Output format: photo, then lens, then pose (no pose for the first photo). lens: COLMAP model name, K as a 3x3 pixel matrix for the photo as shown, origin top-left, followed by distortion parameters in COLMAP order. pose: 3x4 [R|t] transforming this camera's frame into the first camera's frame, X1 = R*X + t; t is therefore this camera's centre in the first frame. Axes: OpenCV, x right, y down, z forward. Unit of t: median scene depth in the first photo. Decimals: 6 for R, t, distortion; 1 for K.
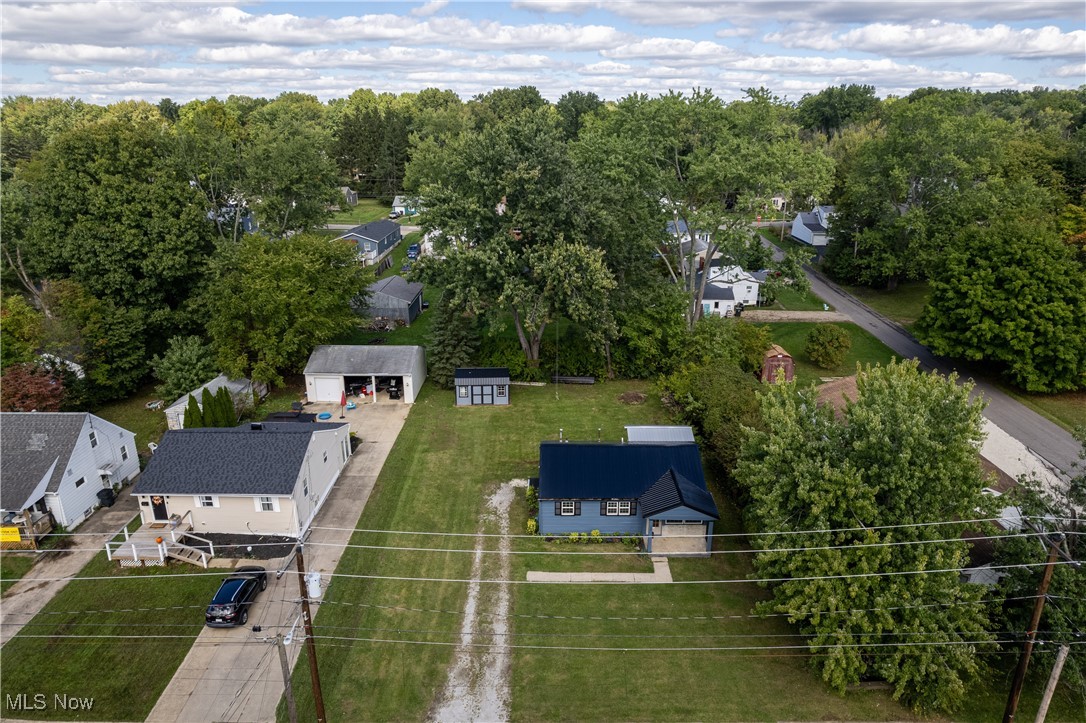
lens RADIAL K [[703.8, 0, 546.2], [0, 703.8, 356.0], [0, 0, 1]] dist [-0.079464, 0.078378]
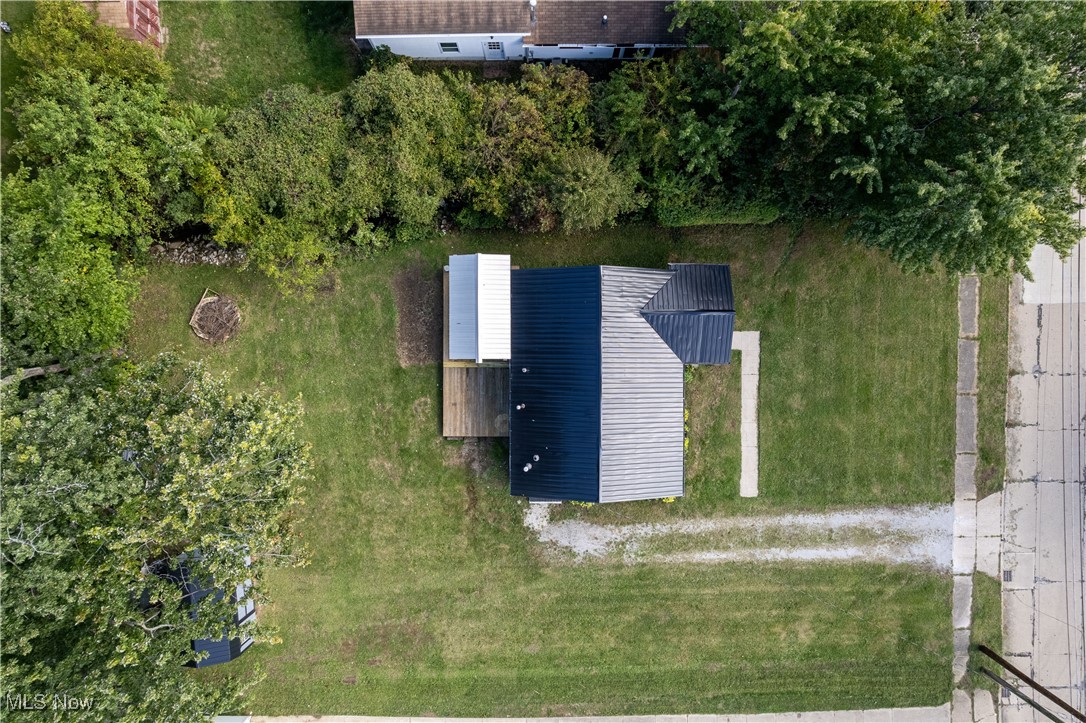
lens RADIAL K [[703.8, 0, 546.2], [0, 703.8, 356.0], [0, 0, 1]] dist [-0.079464, 0.078378]
pose [[-0.009482, -0.999876, -0.012586, 0.106642], [0.315621, -0.014936, 0.948768, -0.390627], [-0.948838, 0.005024, 0.315724, 0.635721]]
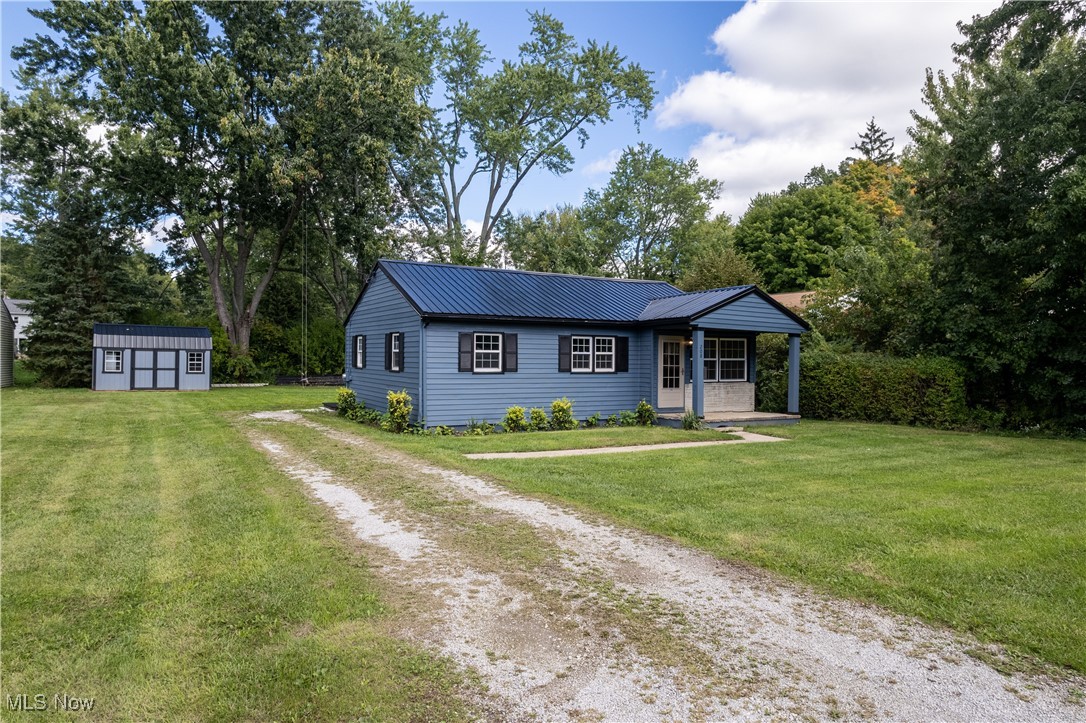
lens RADIAL K [[703.8, 0, 546.2], [0, 703.8, 356.0], [0, 0, 1]] dist [-0.079464, 0.078378]
pose [[0.865395, 0.010754, 0.500975, -0.100682], [0.152035, 0.947006, -0.282958, 0.240987], [-0.477469, 0.321036, 0.817899, 0.469978]]
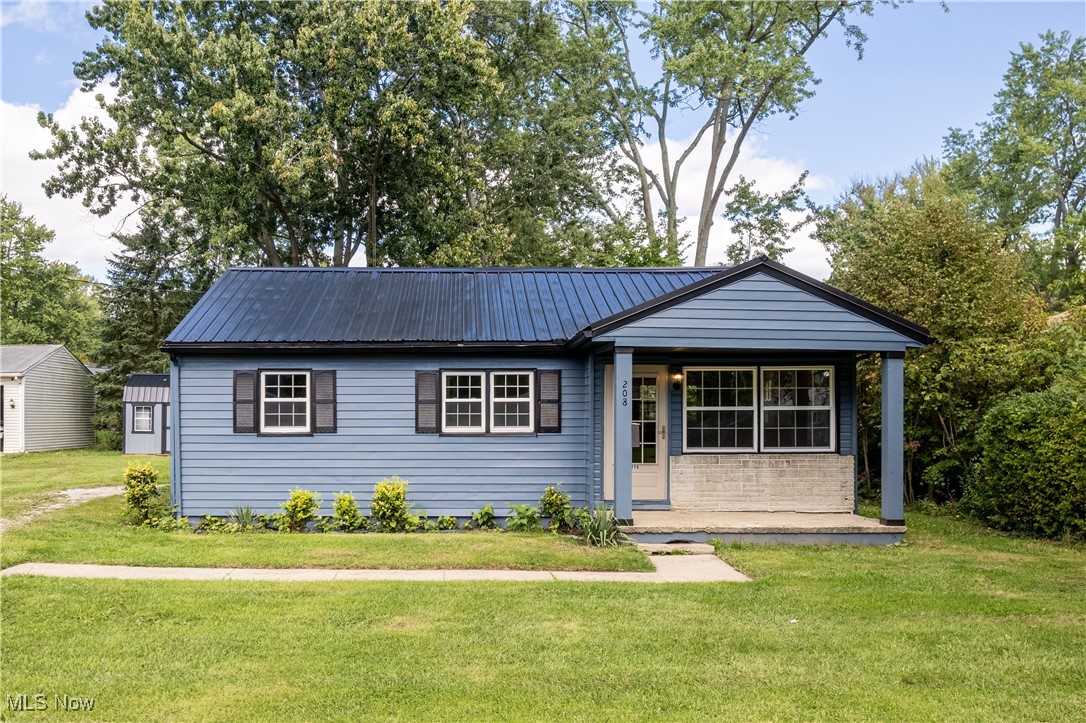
lens RADIAL K [[976.3, 0, 448.6], [0, 976.3, 402.4], [0, 0, 1]] dist [-0.042092, 0.005190]
pose [[0.999995, -0.000314, -0.003301, 0.064360], [-0.000794, 0.943863, -0.330336, 0.237056], [0.003219, 0.330337, 0.943858, 0.481174]]
